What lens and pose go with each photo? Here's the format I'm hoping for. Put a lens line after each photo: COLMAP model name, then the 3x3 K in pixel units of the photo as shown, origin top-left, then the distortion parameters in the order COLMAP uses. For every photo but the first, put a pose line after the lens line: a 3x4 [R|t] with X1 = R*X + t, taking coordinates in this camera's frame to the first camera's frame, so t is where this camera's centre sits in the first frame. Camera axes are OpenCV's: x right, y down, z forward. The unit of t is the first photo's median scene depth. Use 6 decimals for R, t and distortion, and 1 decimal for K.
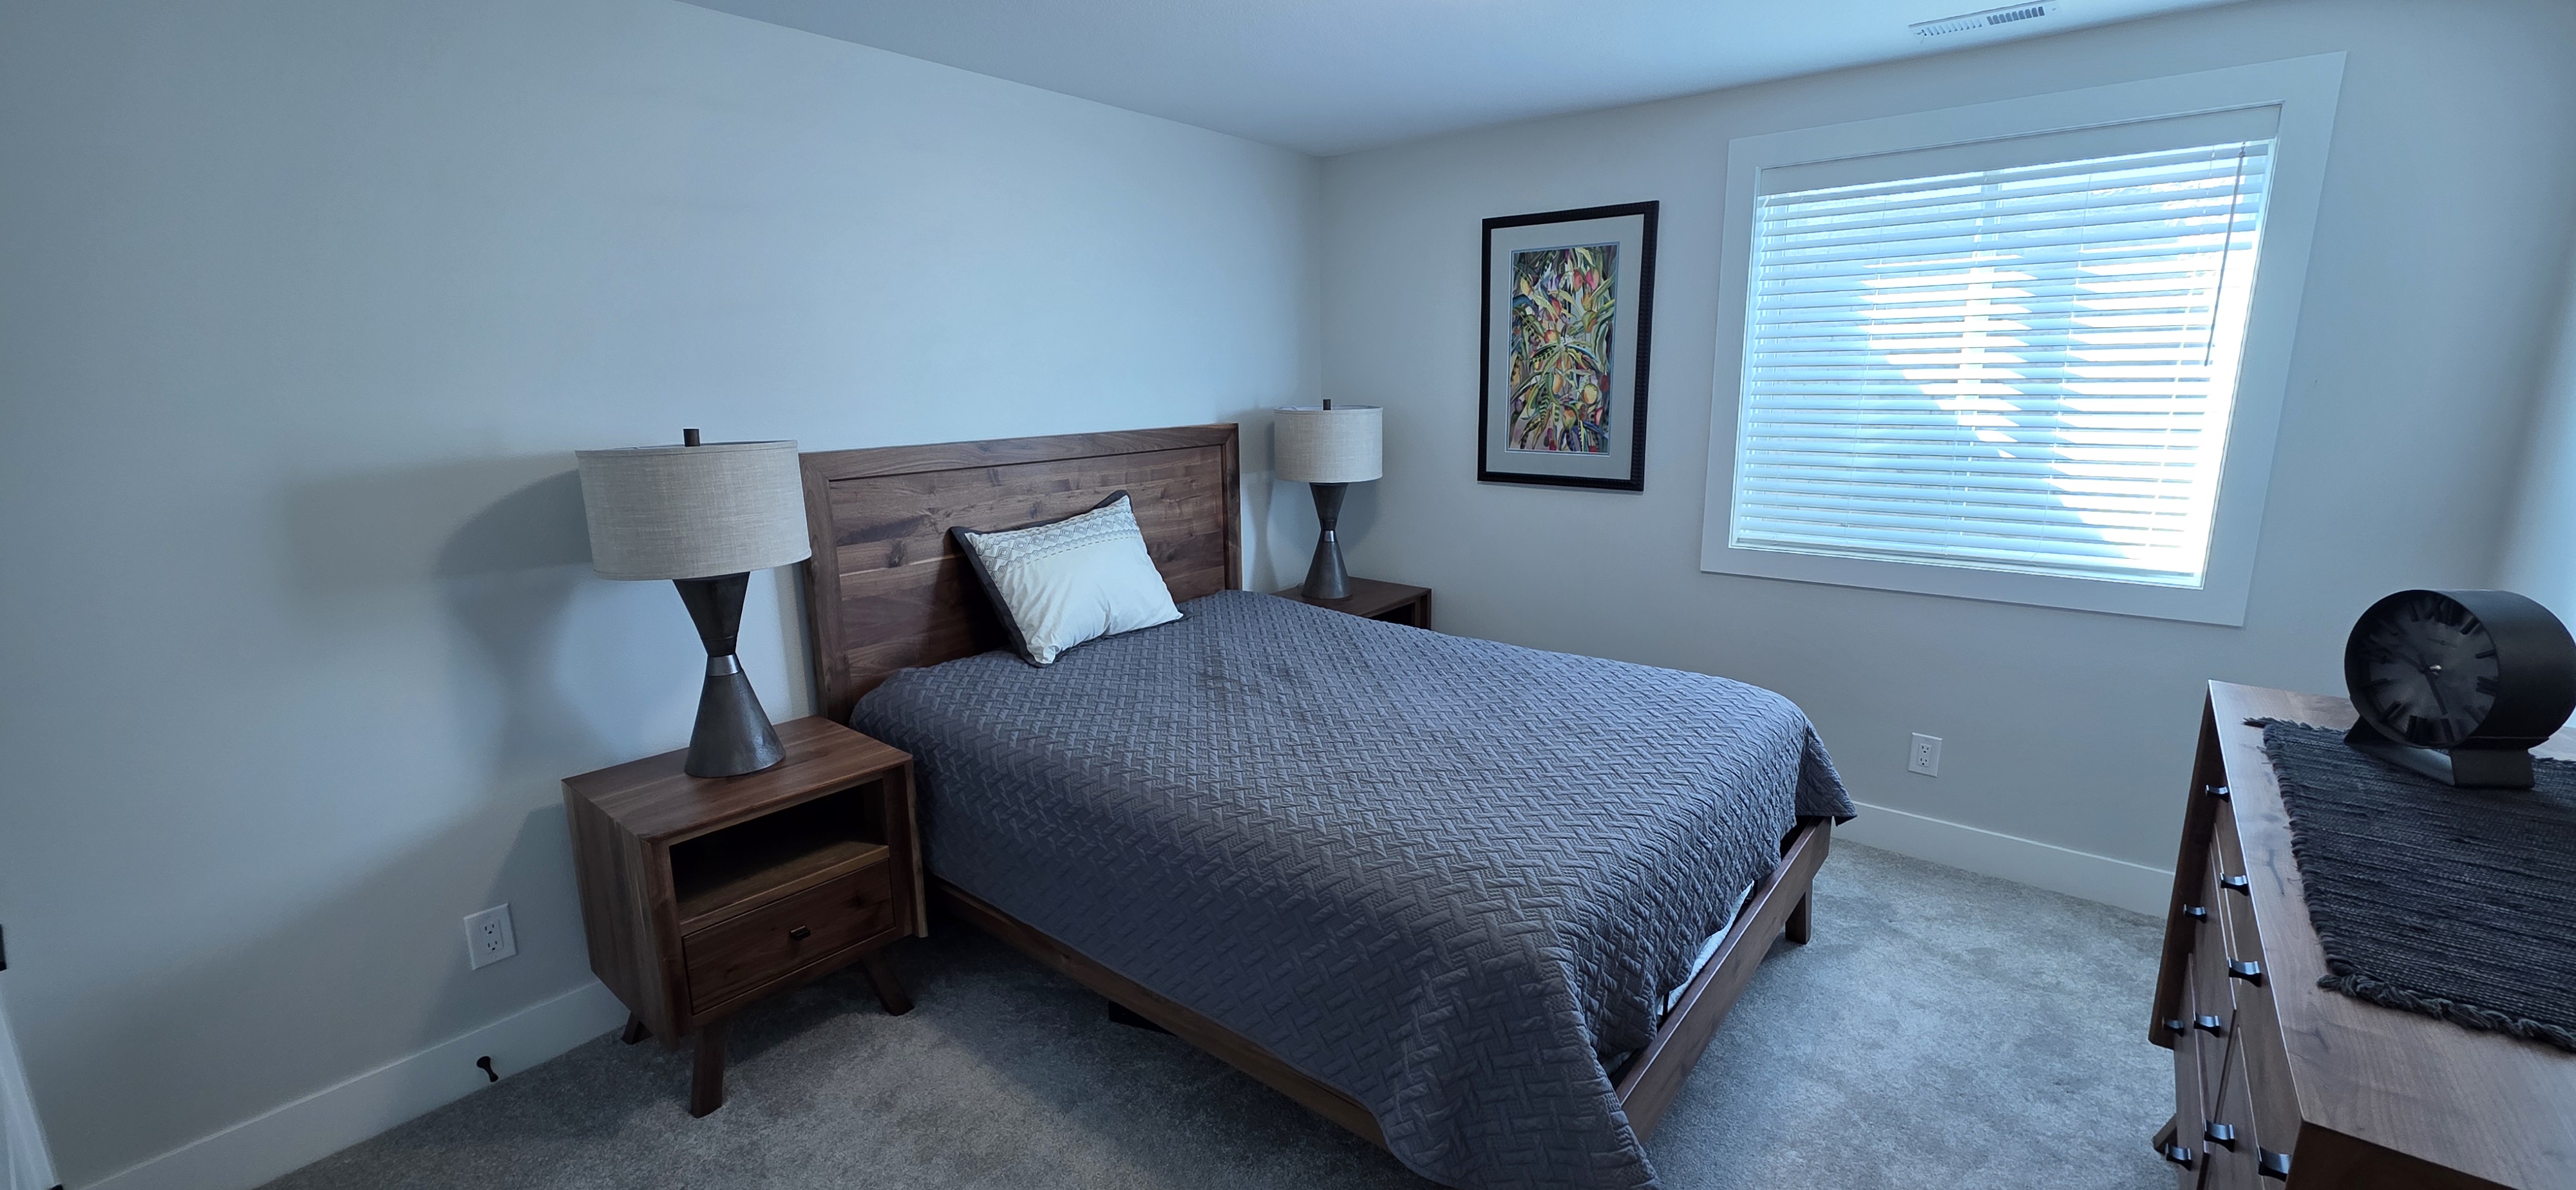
lens RADIAL K [[1030.8, 0, 1304.7], [0, 1030.8, 588.5], [0, 0, 1]] dist [0.002416, -0.000118]
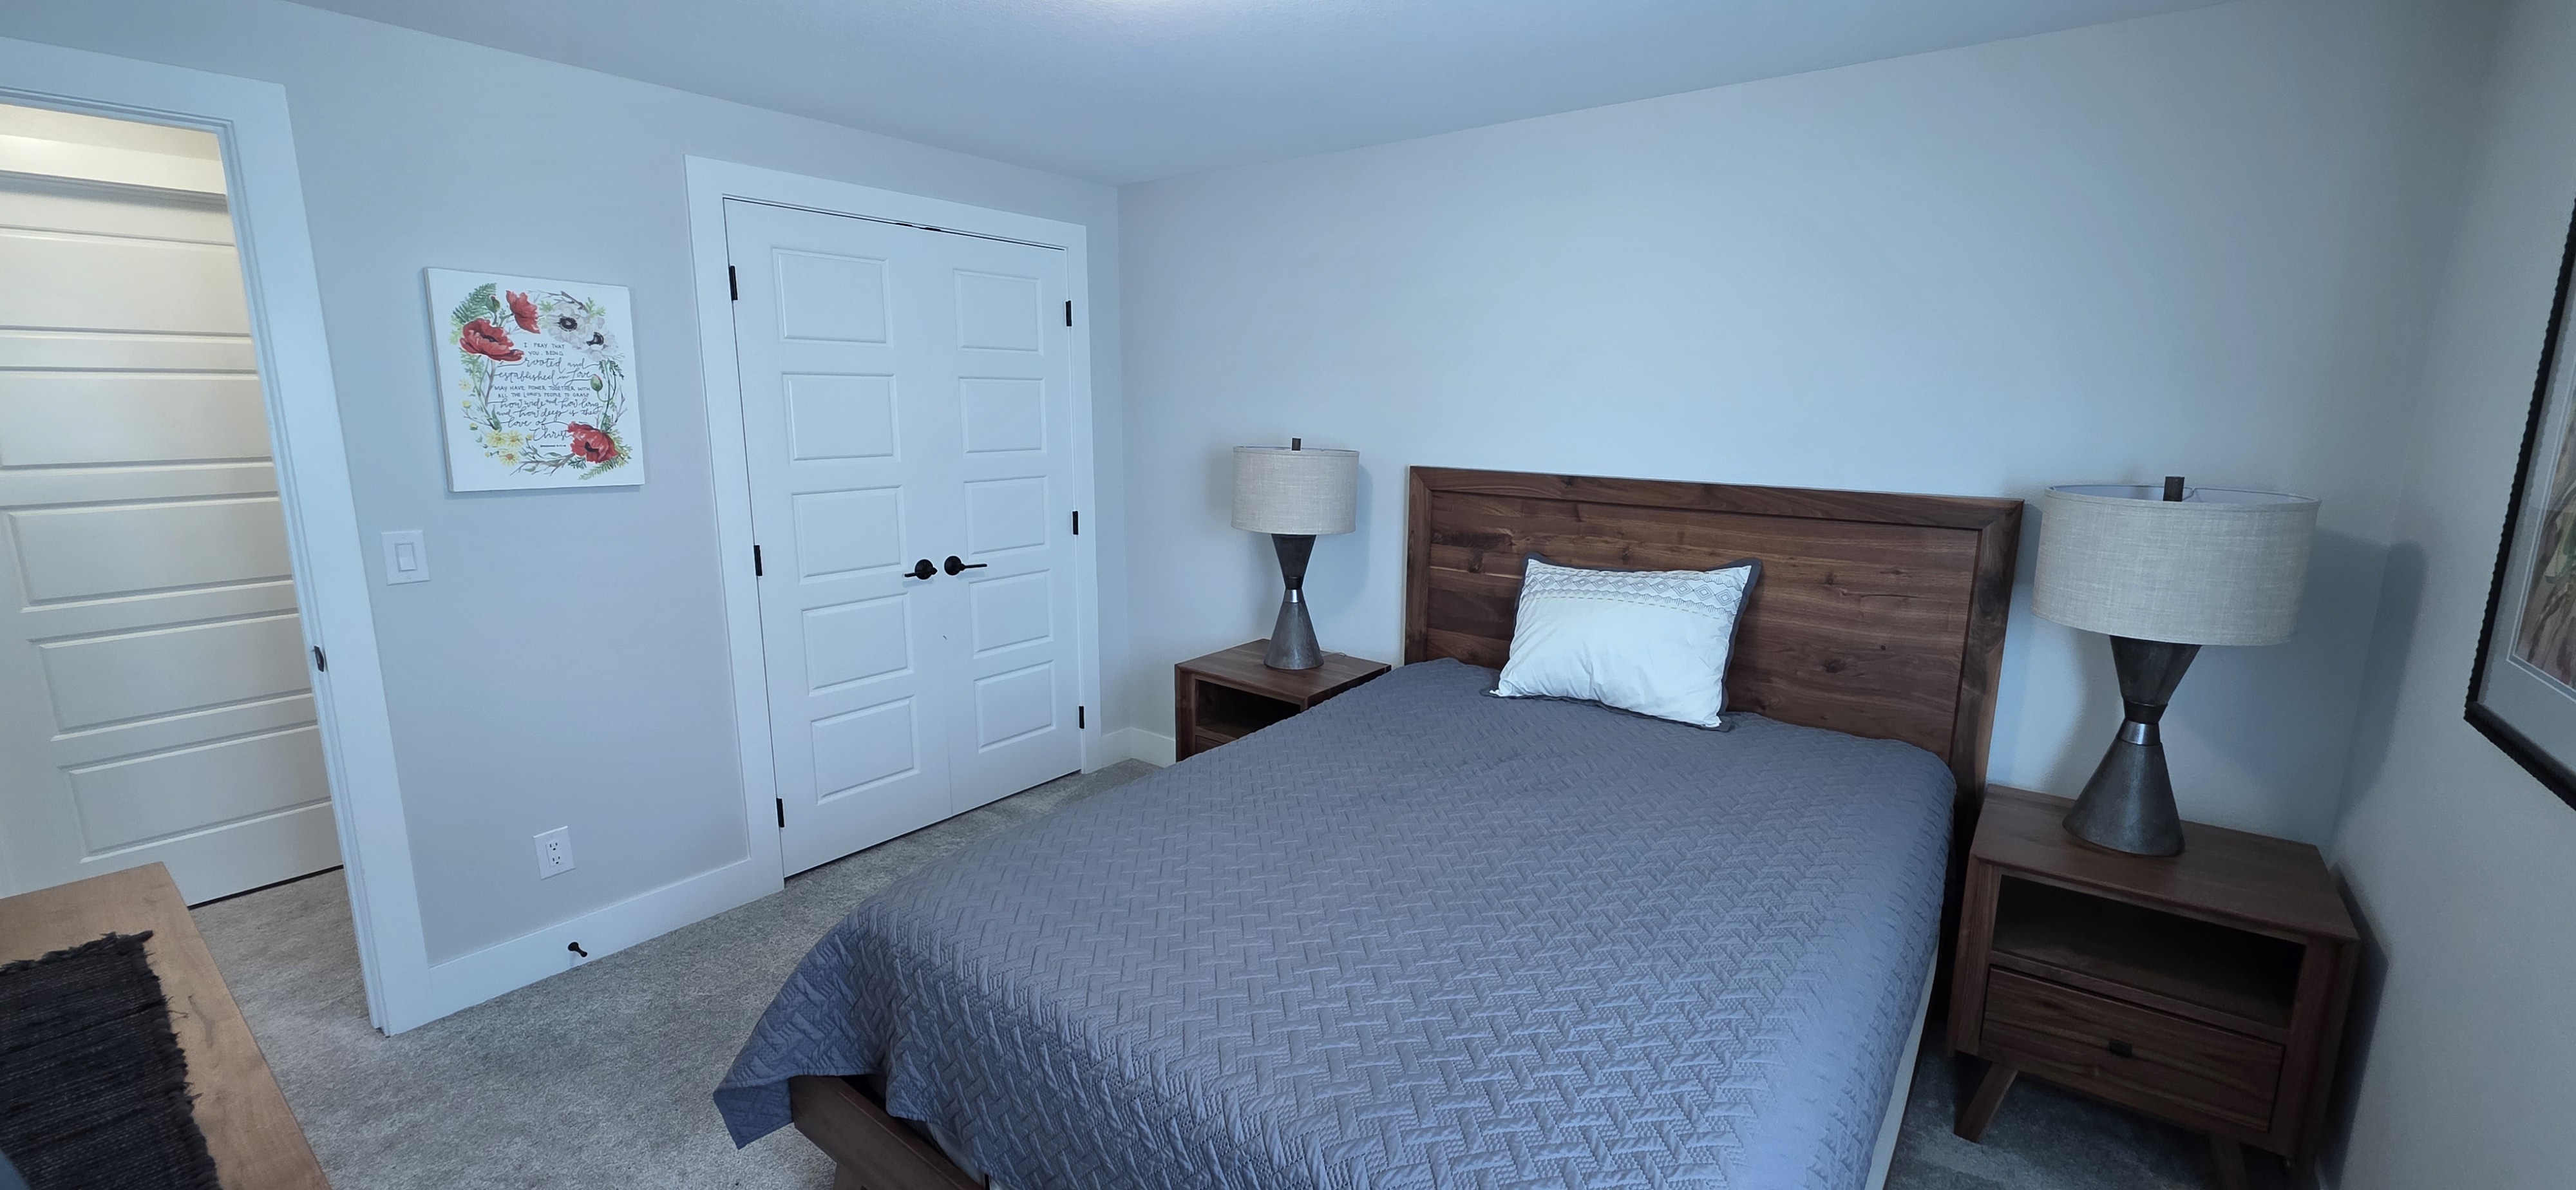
lens RADIAL K [[1030.8, 0, 1304.7], [0, 1030.8, 588.5], [0, 0, 1]] dist [0.002416, -0.000118]
pose [[0.029124, 0.199621, -0.979440, 0.673456], [-0.213064, 0.958577, 0.189033, -0.168353], [0.976604, 0.203178, 0.070449, 0.682694]]
